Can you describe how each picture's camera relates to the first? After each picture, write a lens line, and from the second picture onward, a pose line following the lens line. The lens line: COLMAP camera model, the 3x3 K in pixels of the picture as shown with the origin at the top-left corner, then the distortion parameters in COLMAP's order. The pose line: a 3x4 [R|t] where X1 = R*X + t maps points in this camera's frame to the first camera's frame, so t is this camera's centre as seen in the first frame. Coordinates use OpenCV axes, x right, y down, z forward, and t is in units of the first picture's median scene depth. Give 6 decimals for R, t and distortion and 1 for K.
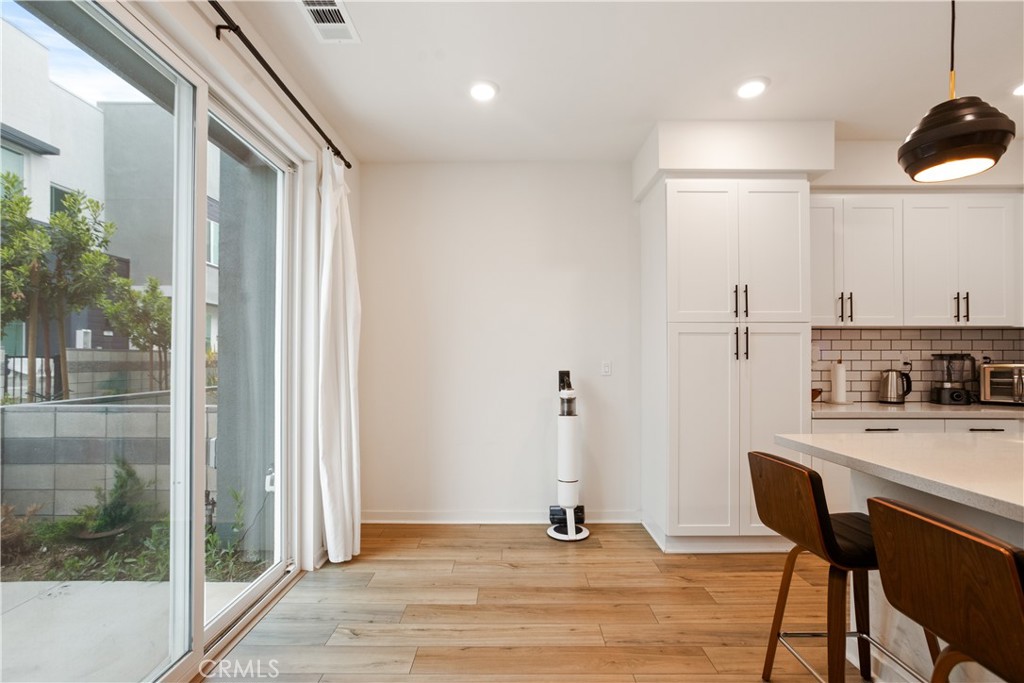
lens RADIAL K [[482.6, 0, 510.7], [0, 482.6, 356.9], [0, 0, 1]] dist [-0.003423, -0.000181]
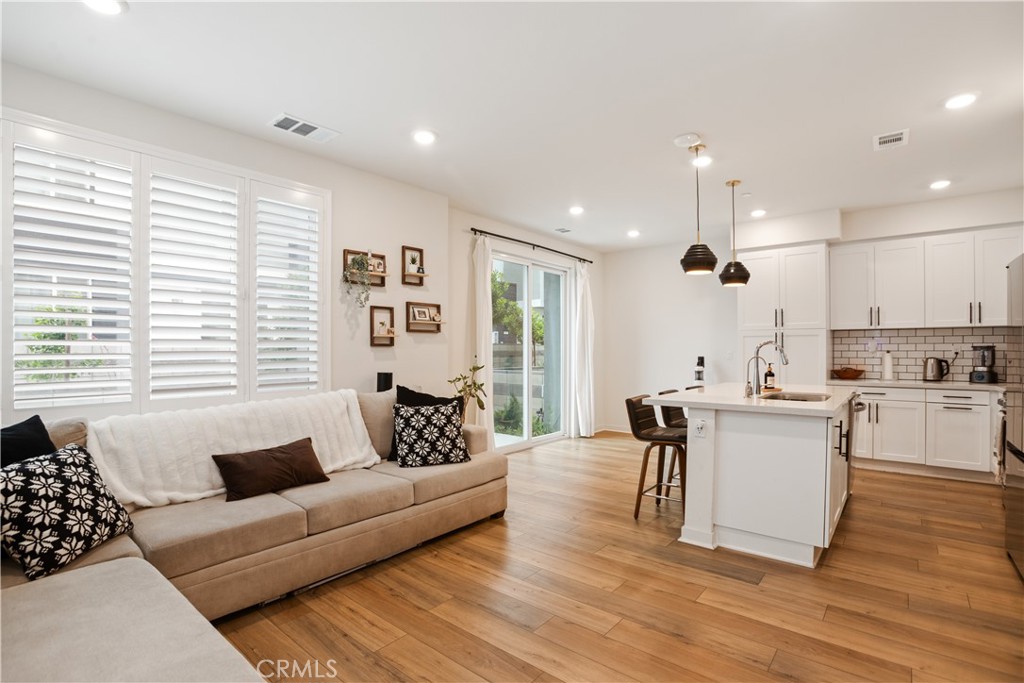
lens RADIAL K [[482.6, 0, 510.7], [0, 482.6, 356.9], [0, 0, 1]] dist [-0.003423, -0.000181]
pose [[0.774993, 0.008182, -0.631917, 0.753951], [0.009701, 0.999644, 0.024841, -0.022490], [0.631895, -0.025382, 0.774638, -0.923333]]
